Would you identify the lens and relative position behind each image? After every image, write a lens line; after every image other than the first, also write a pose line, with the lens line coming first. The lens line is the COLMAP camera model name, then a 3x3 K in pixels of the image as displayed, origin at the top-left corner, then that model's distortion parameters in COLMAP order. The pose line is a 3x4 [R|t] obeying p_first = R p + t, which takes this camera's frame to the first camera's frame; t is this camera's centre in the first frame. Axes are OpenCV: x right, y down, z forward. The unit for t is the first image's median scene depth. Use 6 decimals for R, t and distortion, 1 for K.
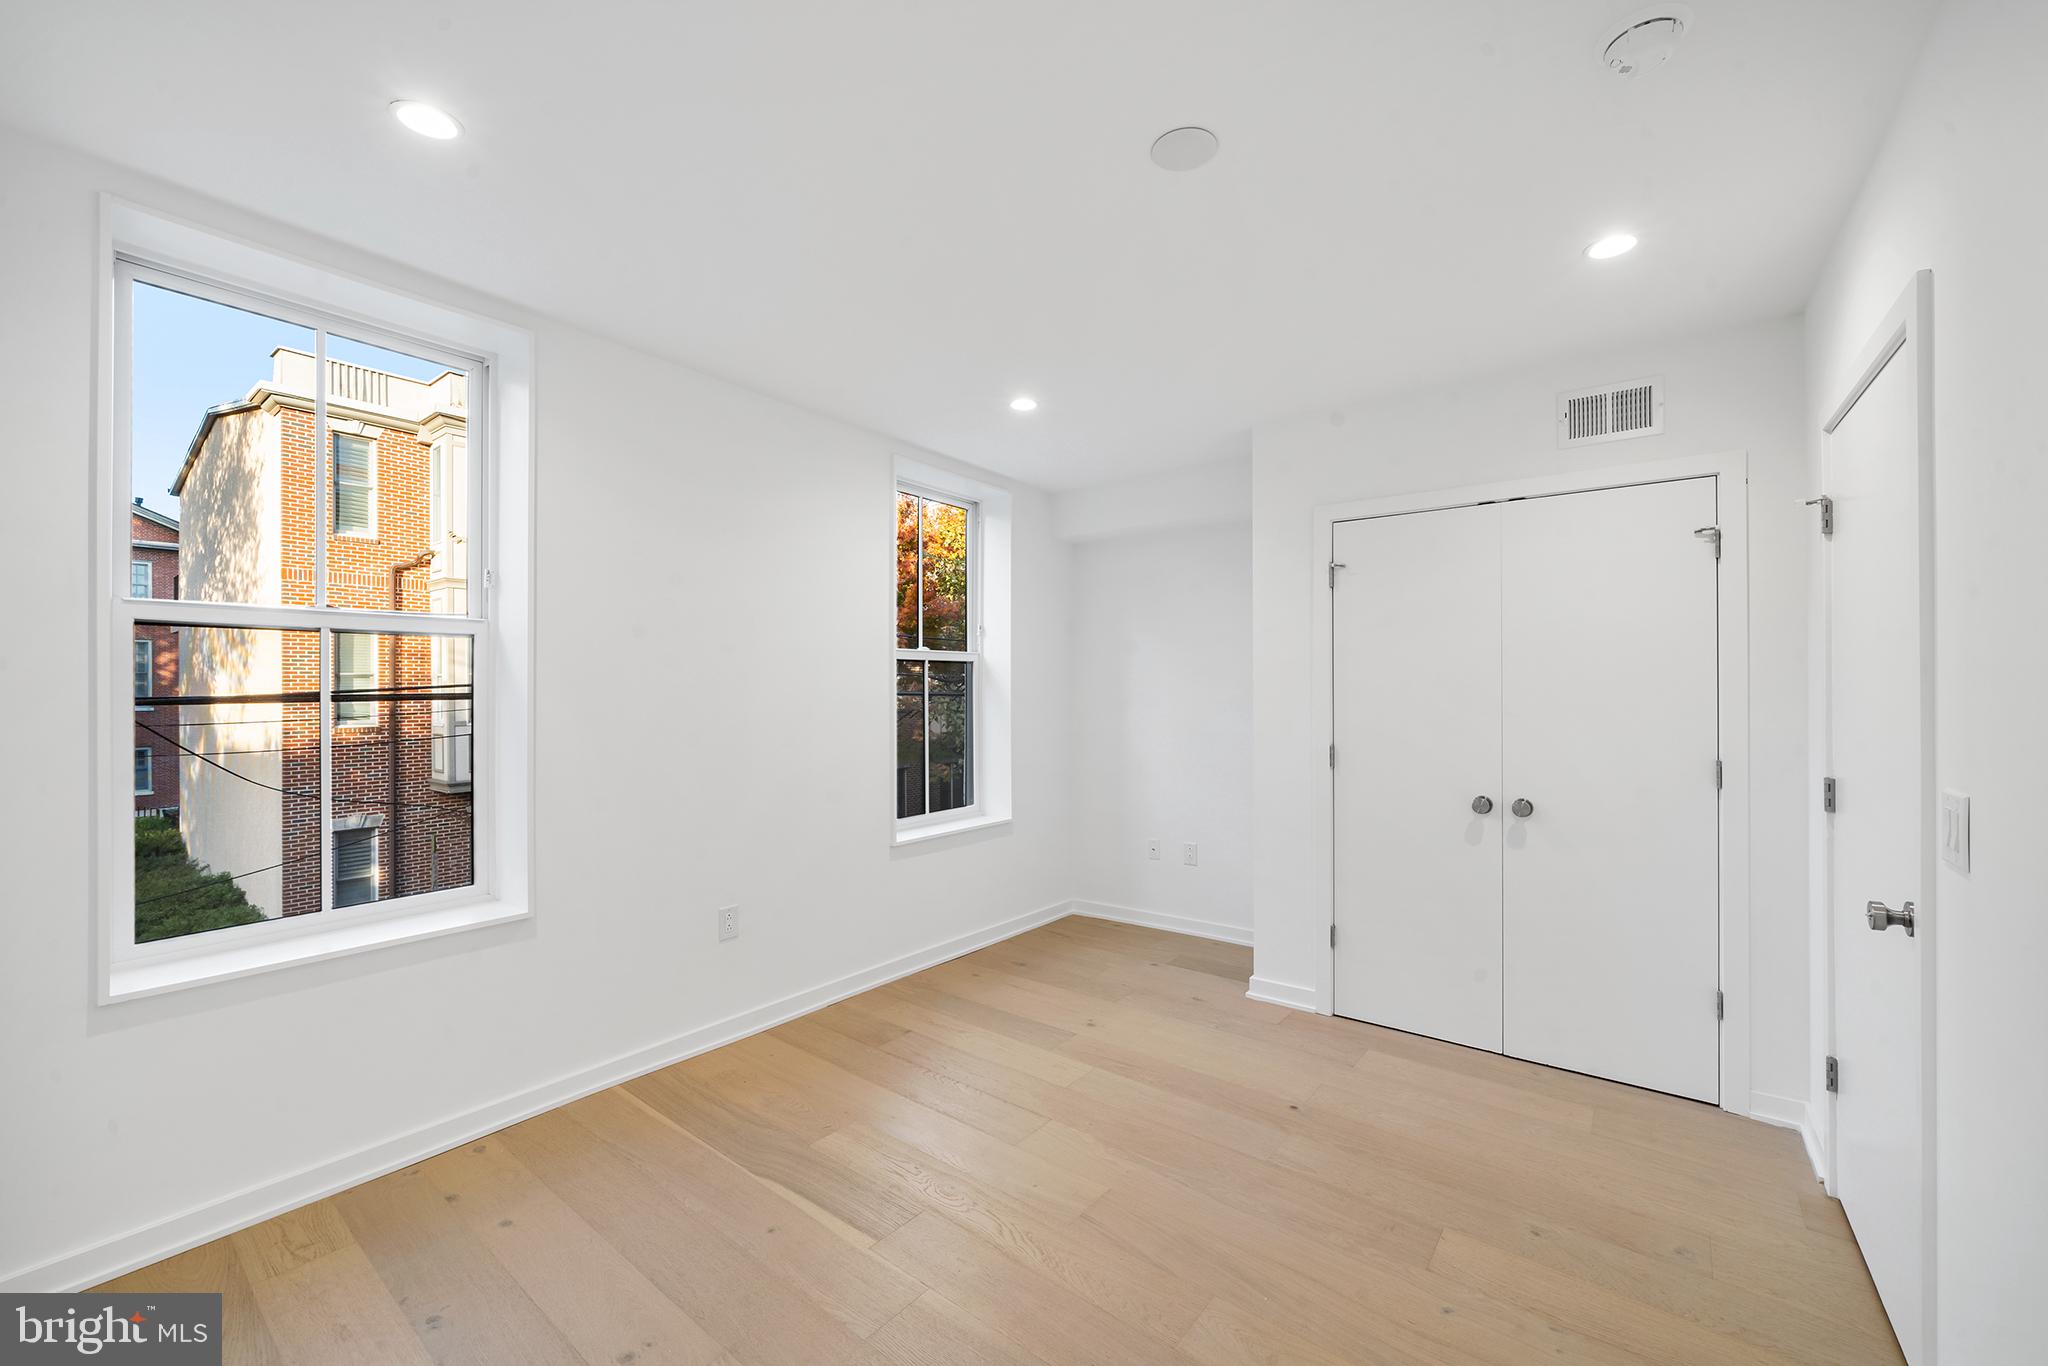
lens RADIAL K [[820.7, 0, 1028.9], [0, 820.7, 704.8], [0, 0, 1]] dist [0.000275, 0.000083]
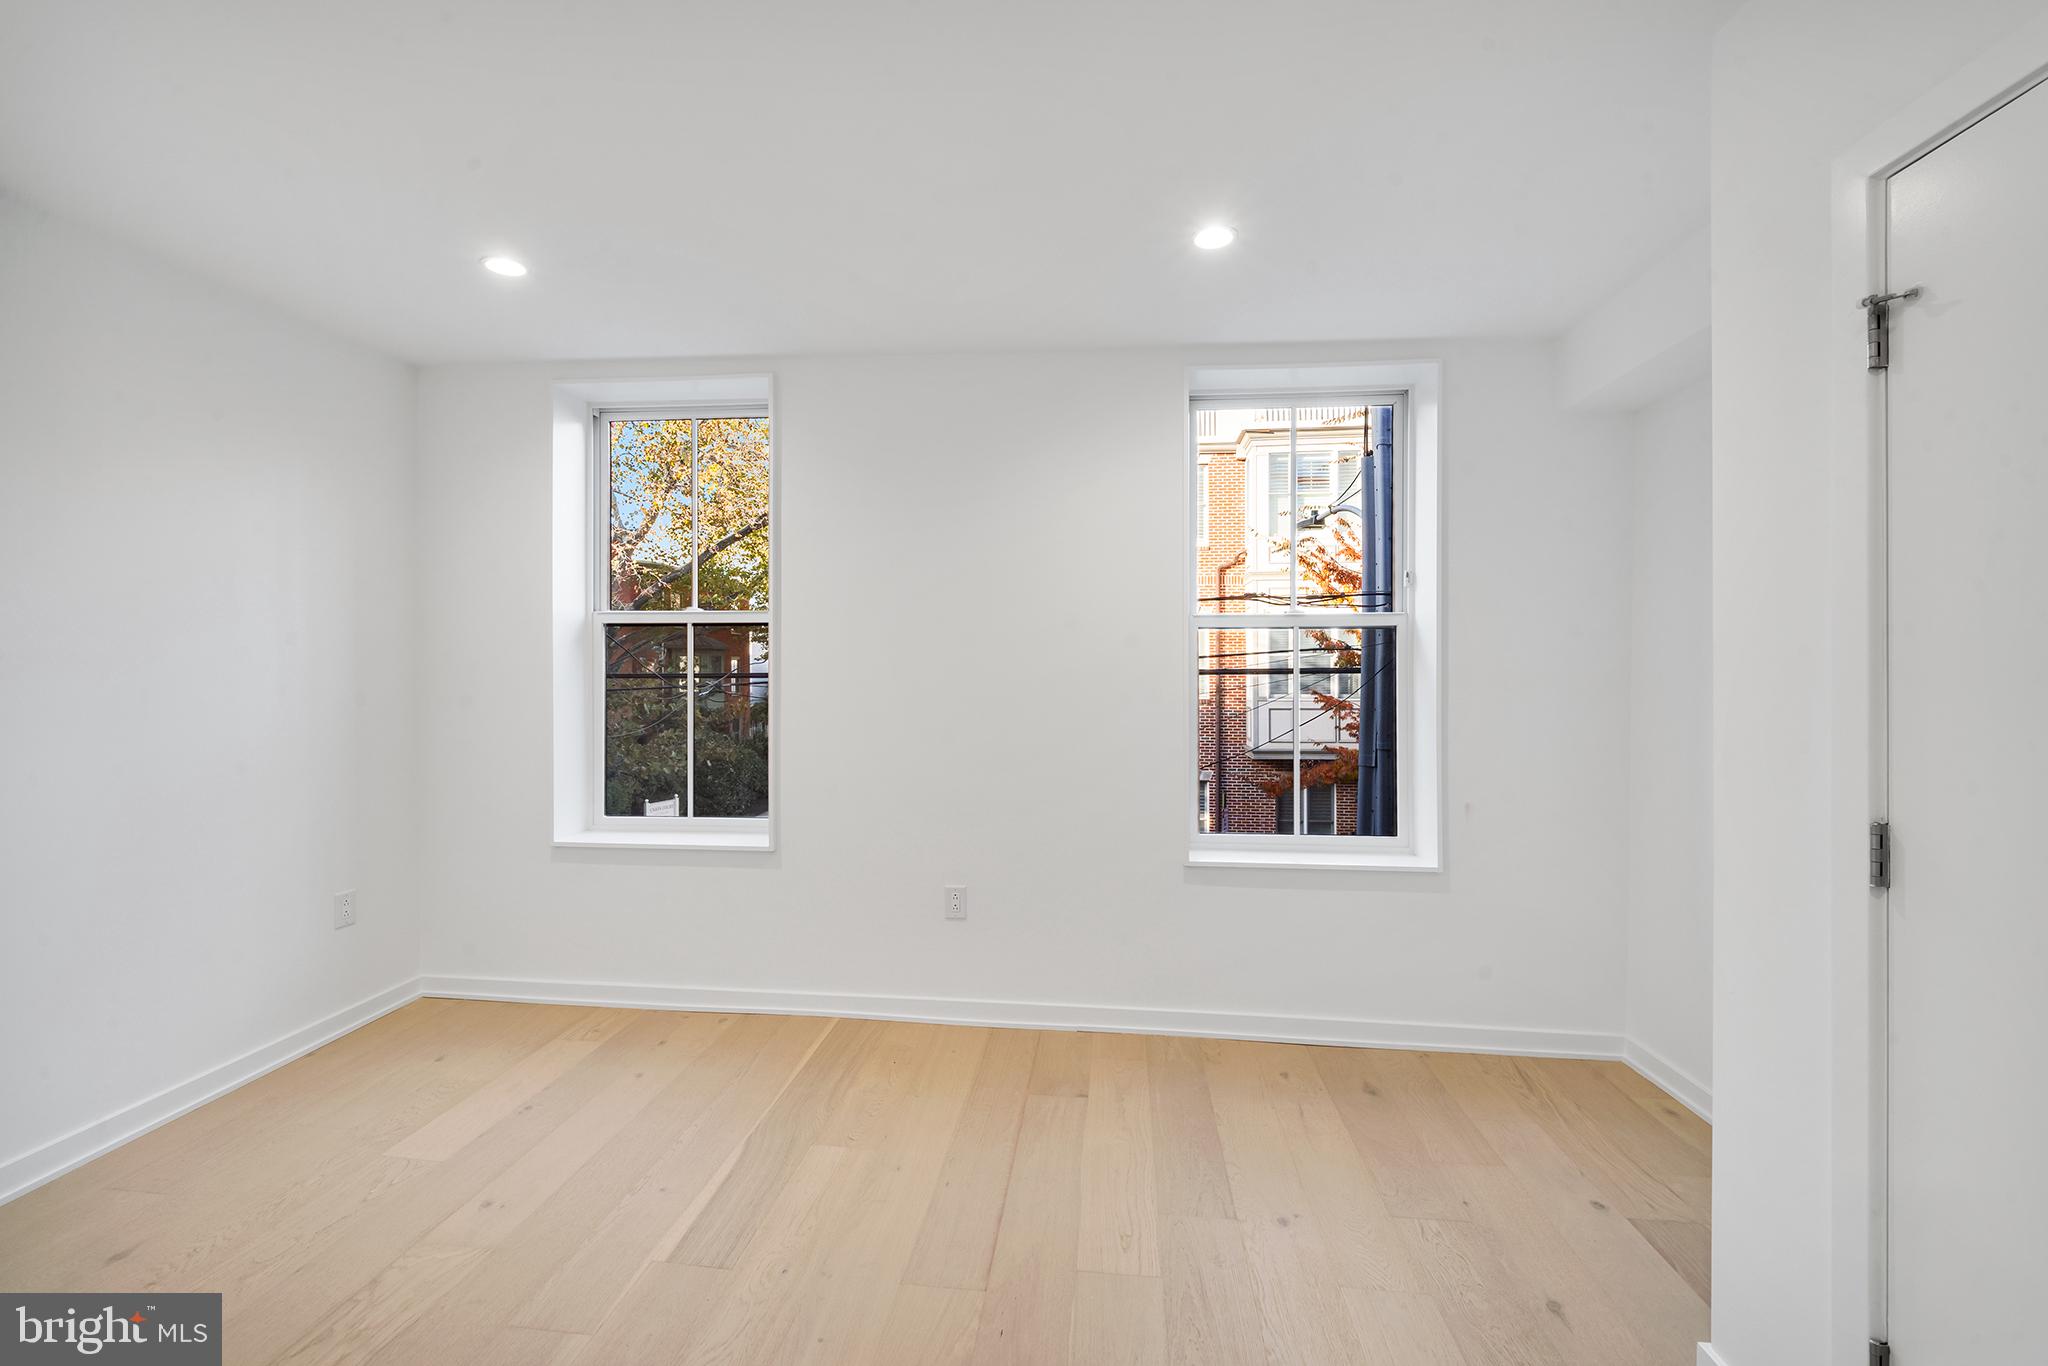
lens RADIAL K [[826.8, 0, 1024.0], [0, 826.8, 683.0], [0, 0, 1]] dist [-0.000454, 0.000154]
pose [[0.516531, 0.015630, -0.856126, 0.360147], [-0.018102, 0.999809, 0.007332, -0.004823], [0.856077, 0.011711, 0.516715, 0.380885]]
